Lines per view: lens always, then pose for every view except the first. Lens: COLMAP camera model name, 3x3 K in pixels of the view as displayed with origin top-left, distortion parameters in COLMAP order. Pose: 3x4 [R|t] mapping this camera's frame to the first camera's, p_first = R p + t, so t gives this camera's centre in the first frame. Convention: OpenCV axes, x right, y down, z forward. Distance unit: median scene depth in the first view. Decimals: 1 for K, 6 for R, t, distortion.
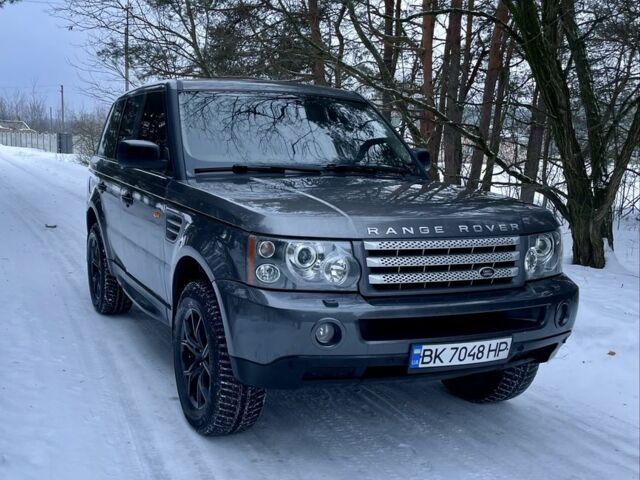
lens RADIAL K [[792.6, 0, 320.0], [0, 792.6, 240.0], [0, 0, 1]] dist [0.230241, -0.667277]
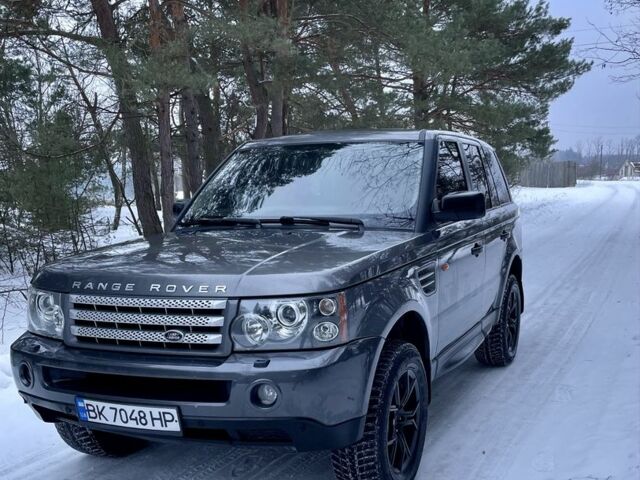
lens RADIAL K [[817.7, 0, 339.6], [0, 817.7, 239.7], [0, 0, 1]] dist [0.077131, 0.022979]
pose [[0.635271, 0.011046, -0.772210, 1.082740], [-0.046328, 0.998642, -0.023827, -0.058628], [0.770898, 0.050911, 0.634920, 0.534353]]
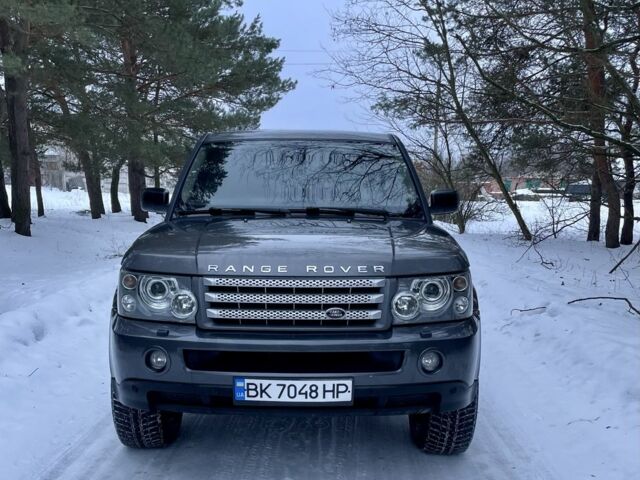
lens RADIAL K [[792.6, 0, 320.0], [0, 792.6, 240.0], [0, 0, 1]] dist [0.230241, -0.667277]
pose [[0.900927, 0.011997, -0.433804, 0.628878], [-0.035851, 0.998258, -0.046850, -0.004020], [0.432486, 0.057761, 0.899788, 0.083270]]
